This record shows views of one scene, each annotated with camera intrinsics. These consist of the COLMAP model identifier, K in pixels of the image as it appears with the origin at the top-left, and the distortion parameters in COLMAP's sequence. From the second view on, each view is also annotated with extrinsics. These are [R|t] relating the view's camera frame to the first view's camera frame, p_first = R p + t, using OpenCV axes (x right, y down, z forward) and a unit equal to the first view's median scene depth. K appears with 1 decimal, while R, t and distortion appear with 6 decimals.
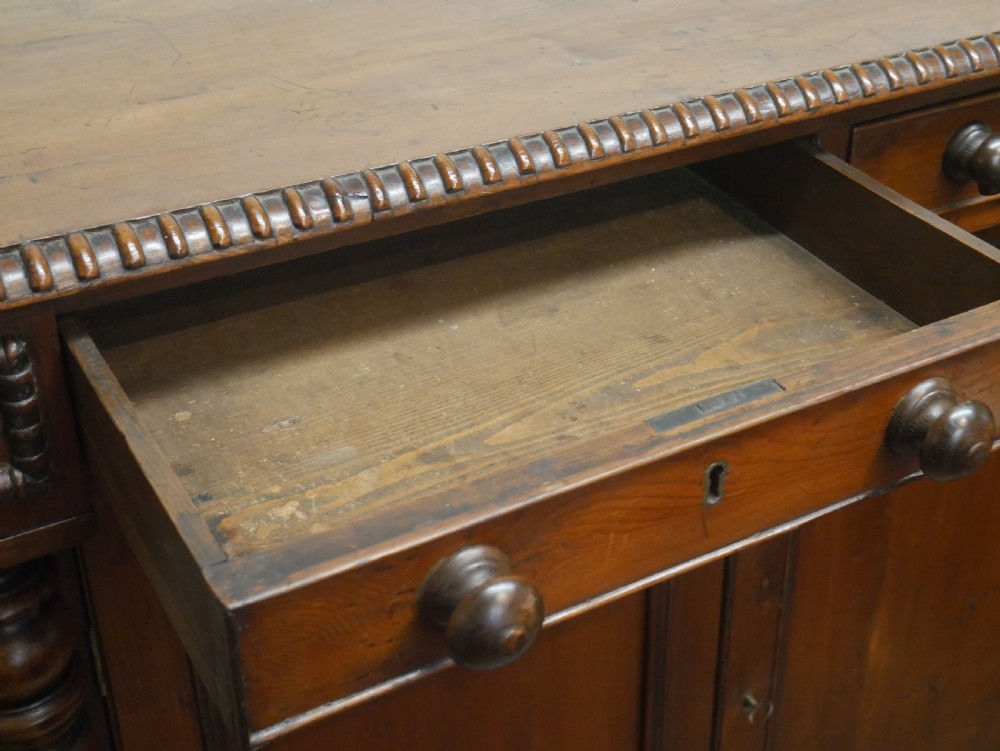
lens RADIAL K [[1448.4, 0, 500.0], [0, 1448.4, 375.5], [0, 0, 1]] dist [-0.017813, -0.056782]
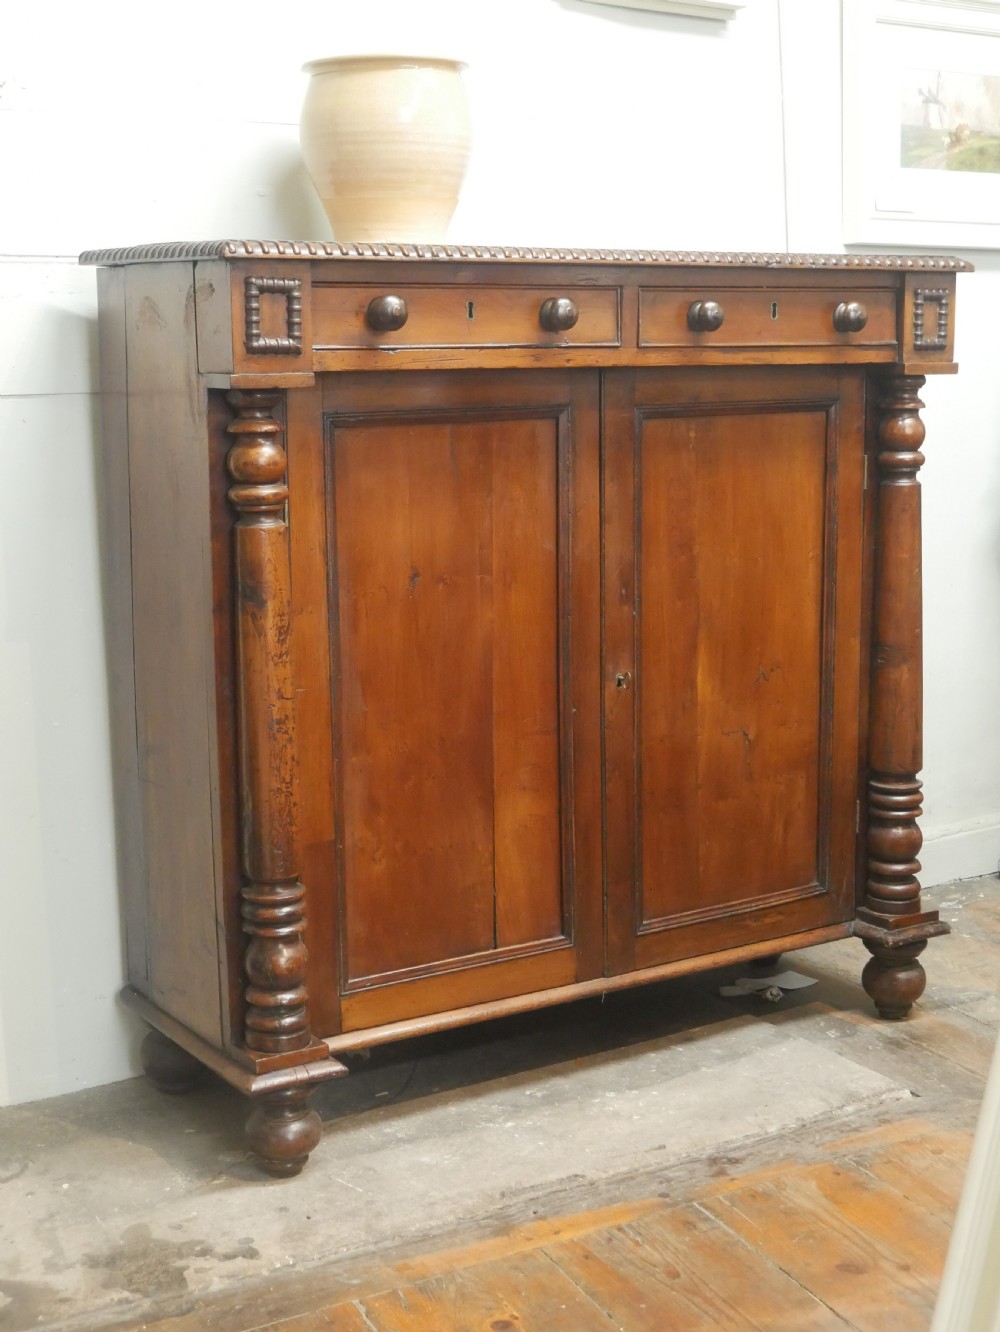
lens RADIAL K [[1937.4, 0, 500.0], [0, 1937.4, 666.0], [0, 0, 1]] dist [0.022220, -0.044391]
pose [[0.997940, -0.007020, 0.063774, -0.179658], [0.029945, 0.930055, -0.366198, 1.690977], [-0.056742, 0.367353, 0.928349, -1.766162]]
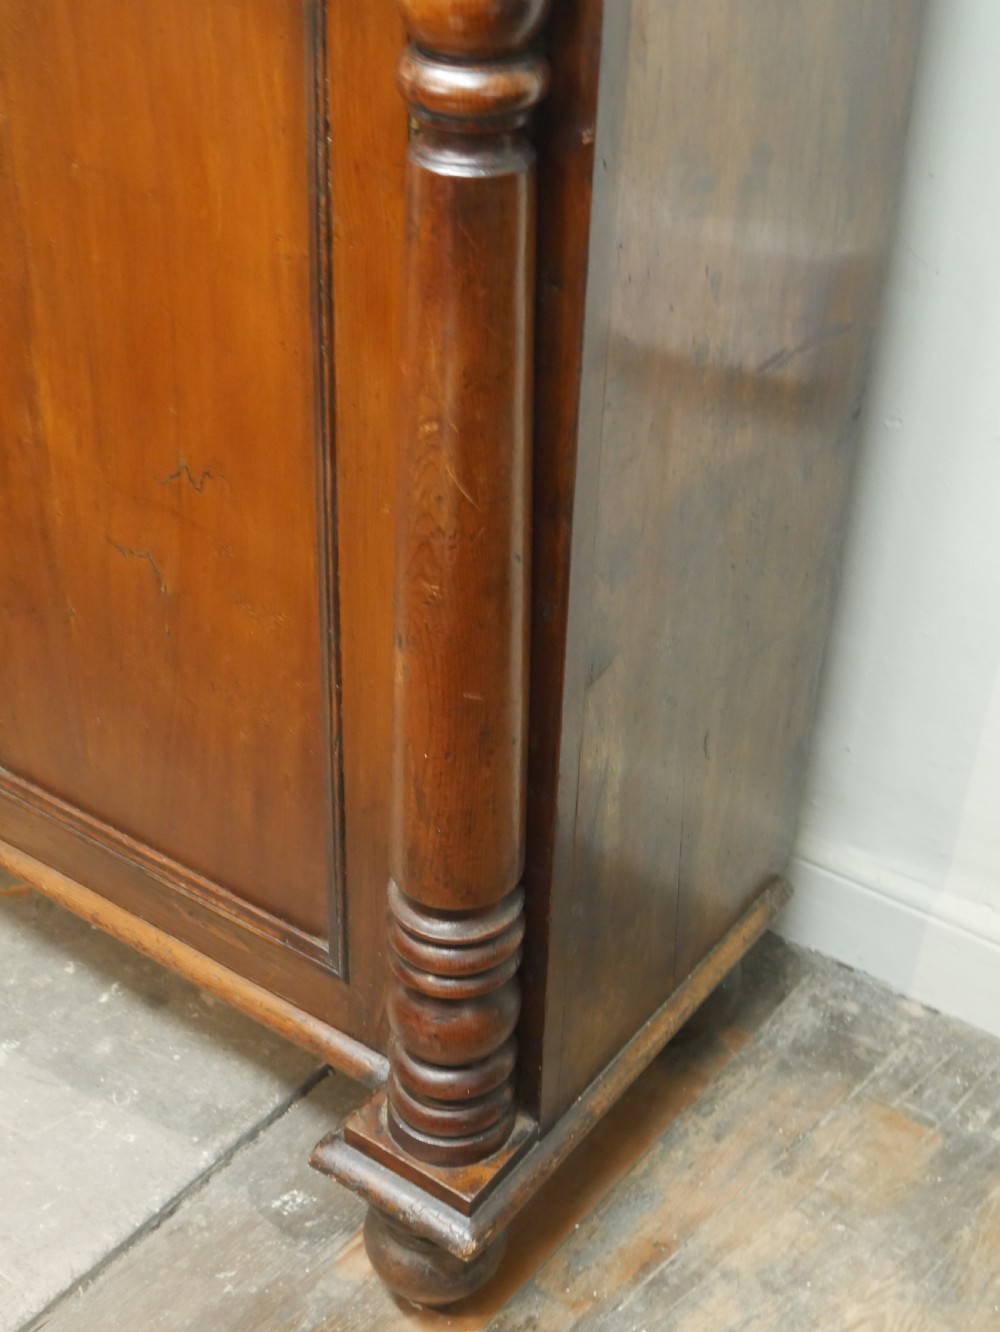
lens RADIAL K [[1937.4, 0, 500.0], [0, 1937.4, 666.0], [0, 0, 1]] dist [0.022220, -0.044391]
pose [[0.434780, 0.555761, -0.708587, 1.941644], [-0.498913, 0.803712, 0.324242, -0.228021], [0.749701, 0.212550, 0.626714, 1.050130]]
